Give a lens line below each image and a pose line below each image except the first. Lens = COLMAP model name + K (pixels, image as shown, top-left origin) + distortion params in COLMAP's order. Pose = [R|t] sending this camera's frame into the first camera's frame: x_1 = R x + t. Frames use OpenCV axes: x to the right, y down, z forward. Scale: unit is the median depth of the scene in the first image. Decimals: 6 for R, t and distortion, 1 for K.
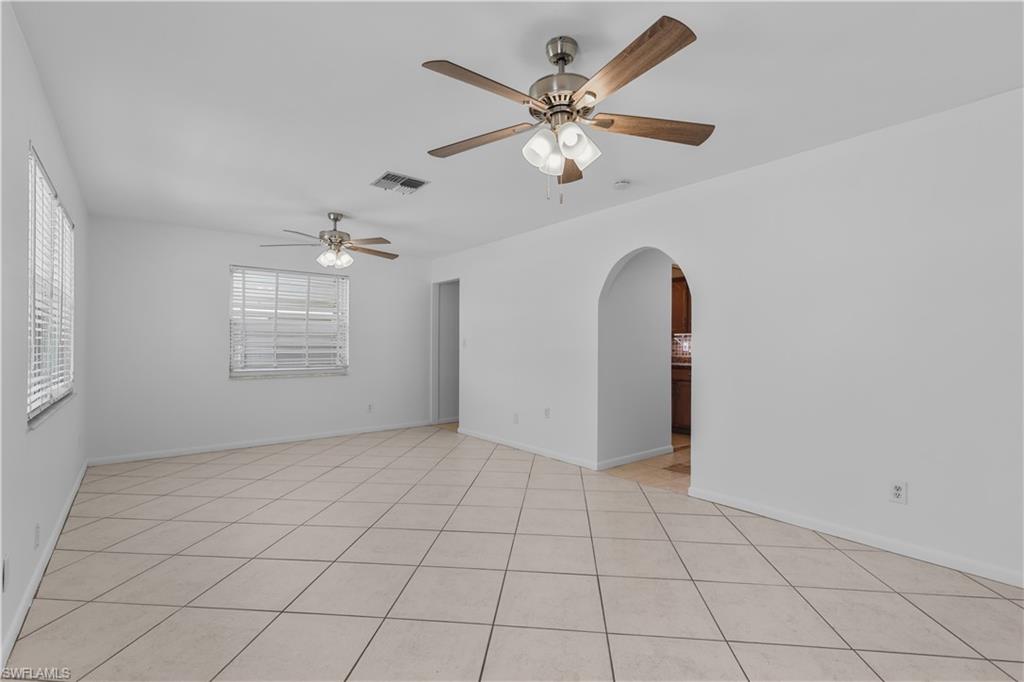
lens RADIAL K [[486.9, 0, 521.5], [0, 486.9, 342.0], [0, 0, 1]] dist [0.009238, -0.000927]
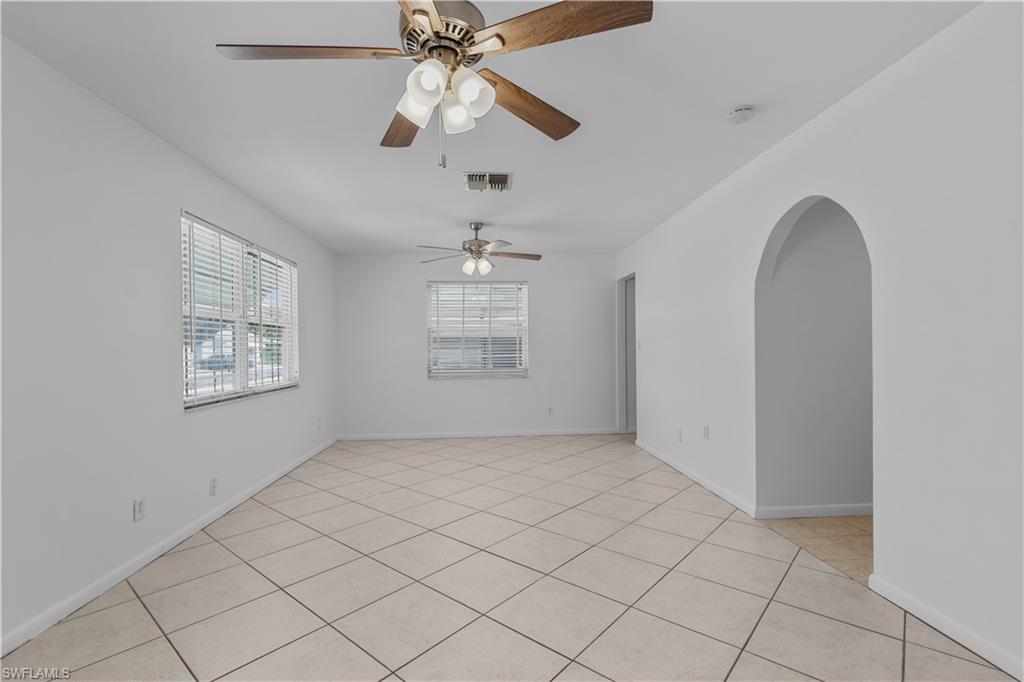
lens RADIAL K [[486.9, 0, 513.5], [0, 486.9, 344.0], [0, 0, 1]] dist [0.009238, -0.000927]
pose [[0.805596, -0.017648, -0.592202, 0.287861], [0.017195, 0.999832, -0.006405, 0.004177], [0.592216, -0.005023, 0.805764, 0.196815]]
